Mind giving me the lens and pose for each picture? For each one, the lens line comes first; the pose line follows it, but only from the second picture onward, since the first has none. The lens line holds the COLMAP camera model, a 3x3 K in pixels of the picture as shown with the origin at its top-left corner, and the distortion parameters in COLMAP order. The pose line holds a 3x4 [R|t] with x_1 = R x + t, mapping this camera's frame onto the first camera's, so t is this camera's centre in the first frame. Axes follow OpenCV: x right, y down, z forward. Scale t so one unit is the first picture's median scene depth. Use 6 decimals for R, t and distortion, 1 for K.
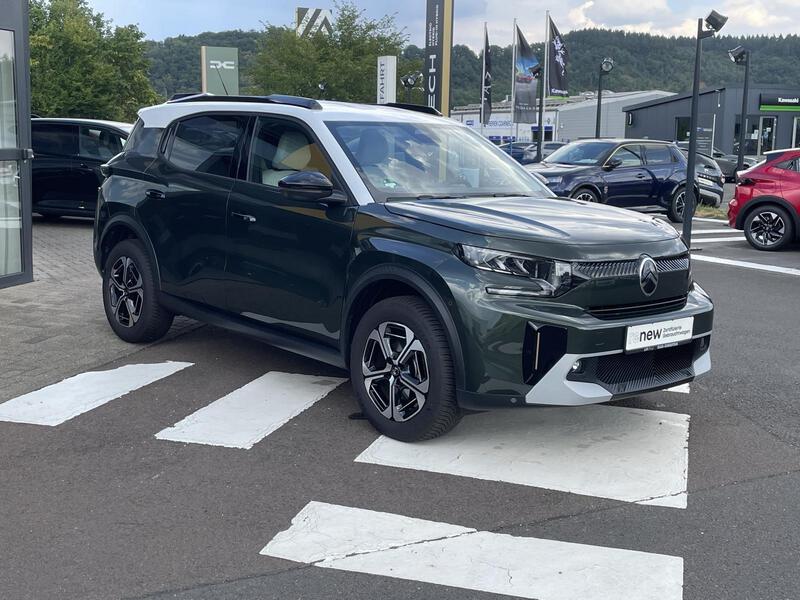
lens RADIAL K [[992.8, 0, 400.0], [0, 992.8, 300.0], [0, 0, 1]] dist [0.013757, 0.012108]
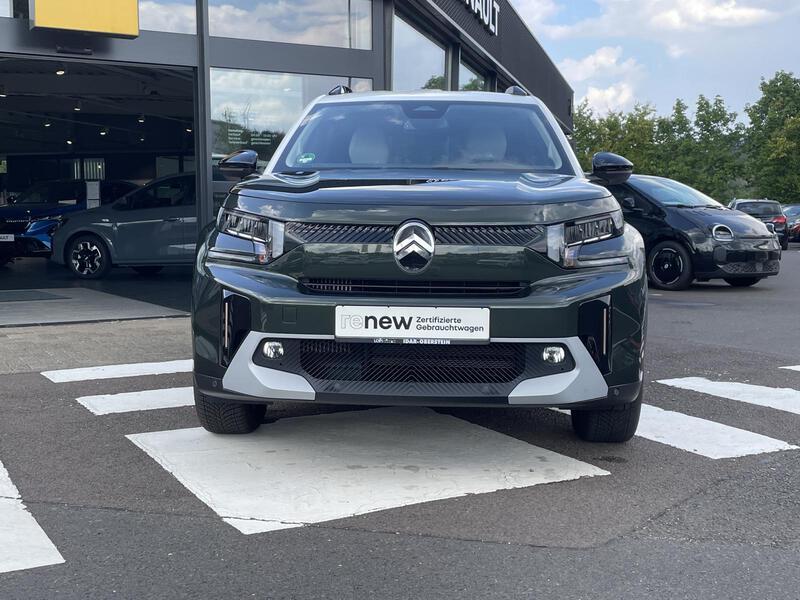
lens RADIAL K [[1011.8, 0, 400.0], [0, 1011.8, 300.0], [0, 0, 1]] dist [0.025455, 0.029233]
pose [[0.729984, 0.039453, -0.682325, 0.779959], [-0.099422, 0.993843, -0.048901, 0.054961], [0.676195, 0.103535, 0.729412, 0.453758]]
